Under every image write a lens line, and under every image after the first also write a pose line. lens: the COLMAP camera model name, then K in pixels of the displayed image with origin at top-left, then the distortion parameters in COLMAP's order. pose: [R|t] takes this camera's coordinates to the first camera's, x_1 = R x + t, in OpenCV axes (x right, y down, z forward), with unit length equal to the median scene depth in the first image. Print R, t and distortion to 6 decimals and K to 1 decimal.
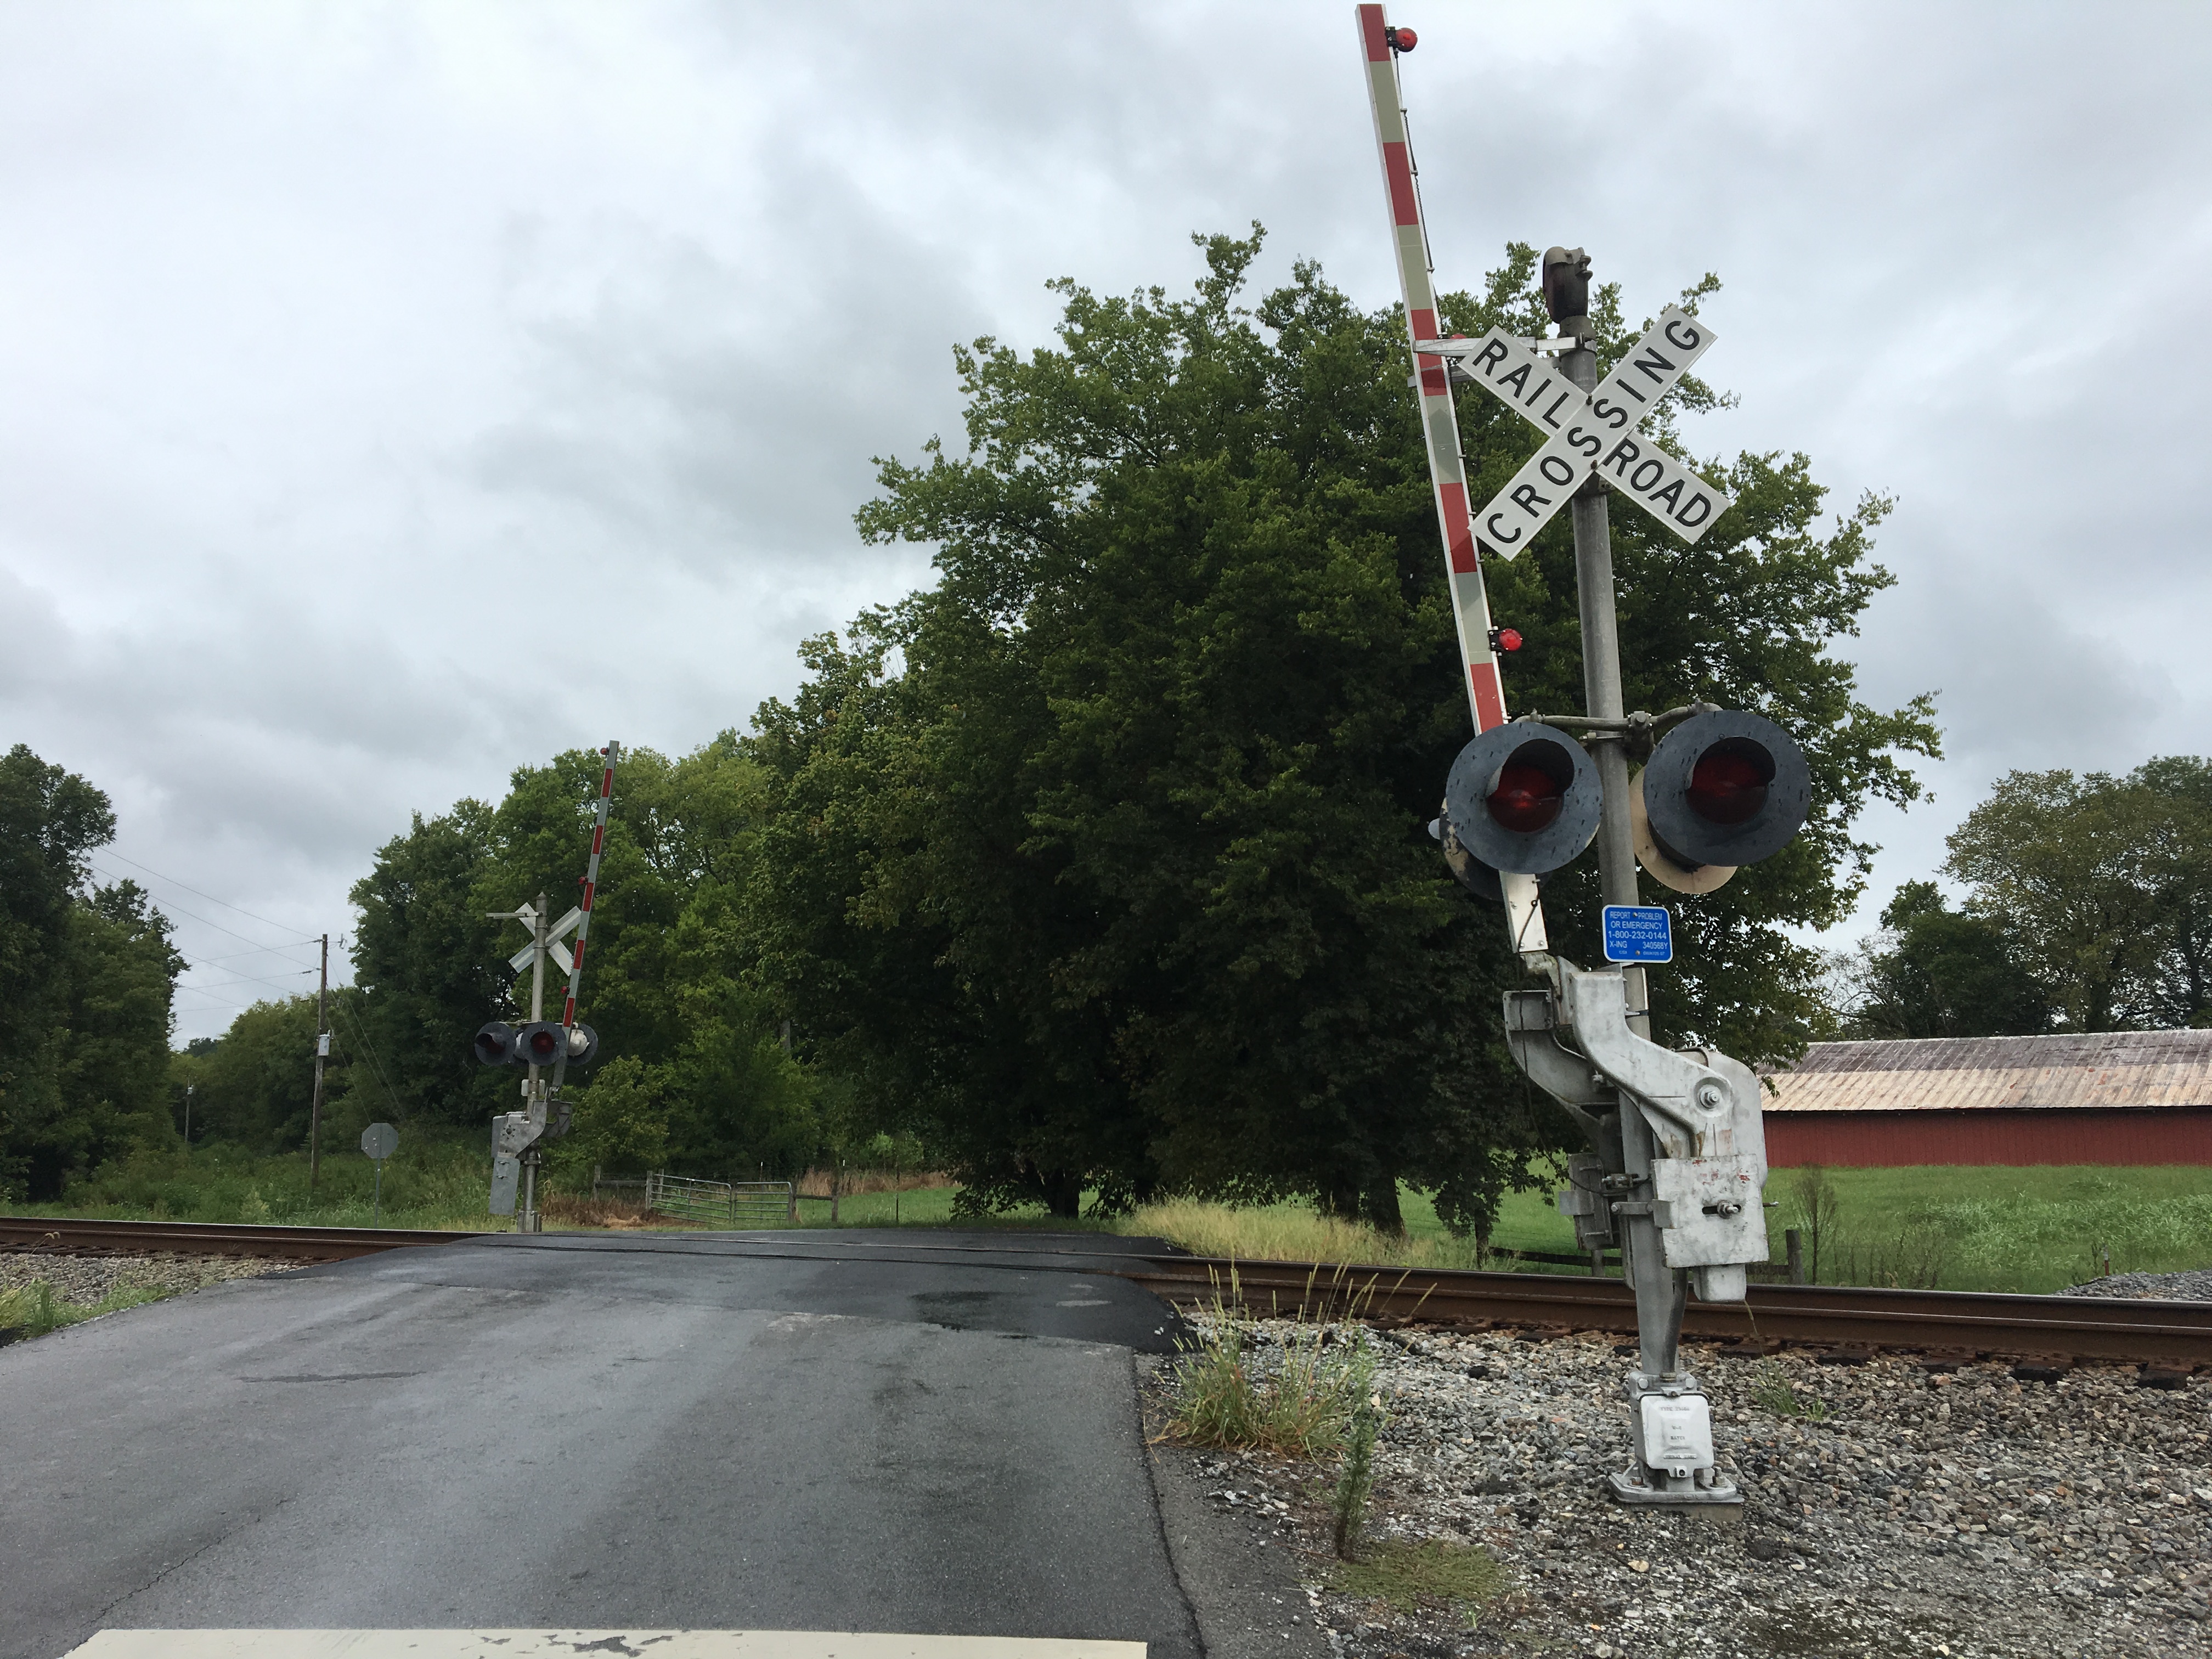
lens RADIAL K [[1825.0, 0, 1106.0], [0, 1825.0, 829.5], [0, 0, 1]] dist [0.095887, -0.113380]
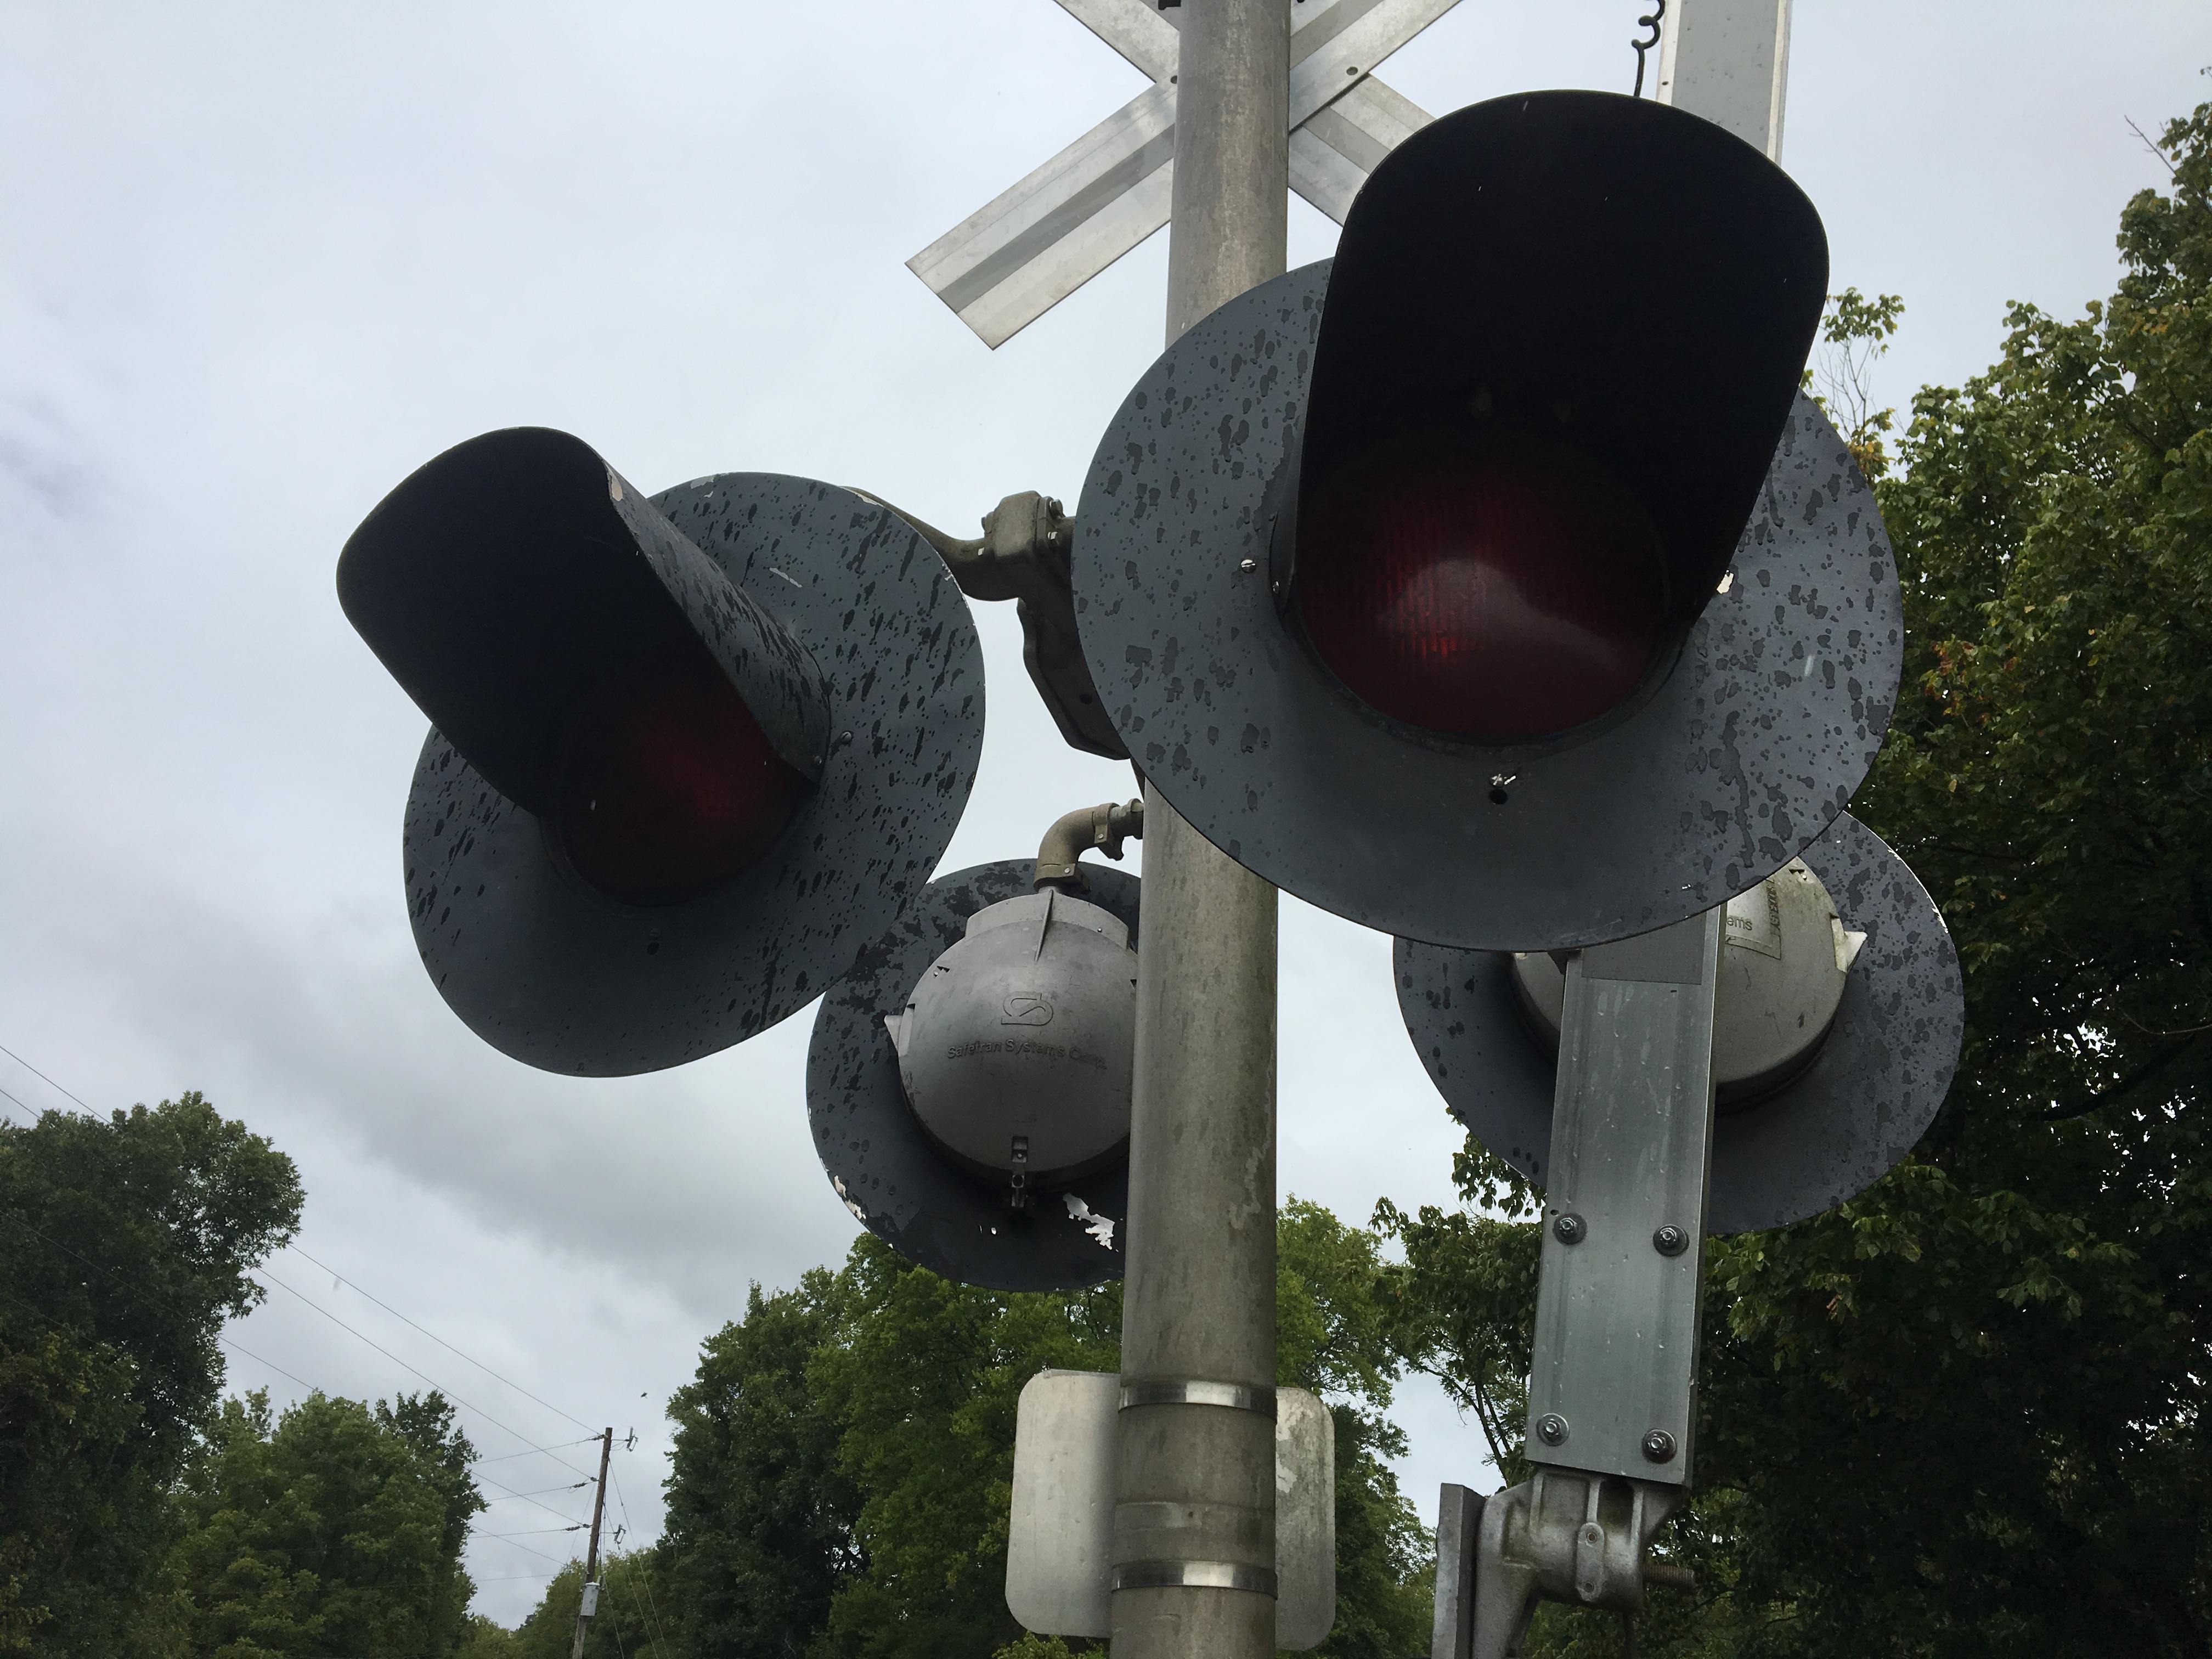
lens RADIAL K [[1896.3, 0, 1102.0], [0, 1896.3, 825.8], [0, 0, 1]] dist [0.072220, -0.121579]
pose [[0.980839, -0.035758, -0.191511, -0.276330], [-0.021657, 0.956906, -0.289588, 0.127662], [0.193613, 0.288187, 0.937796, 0.862110]]
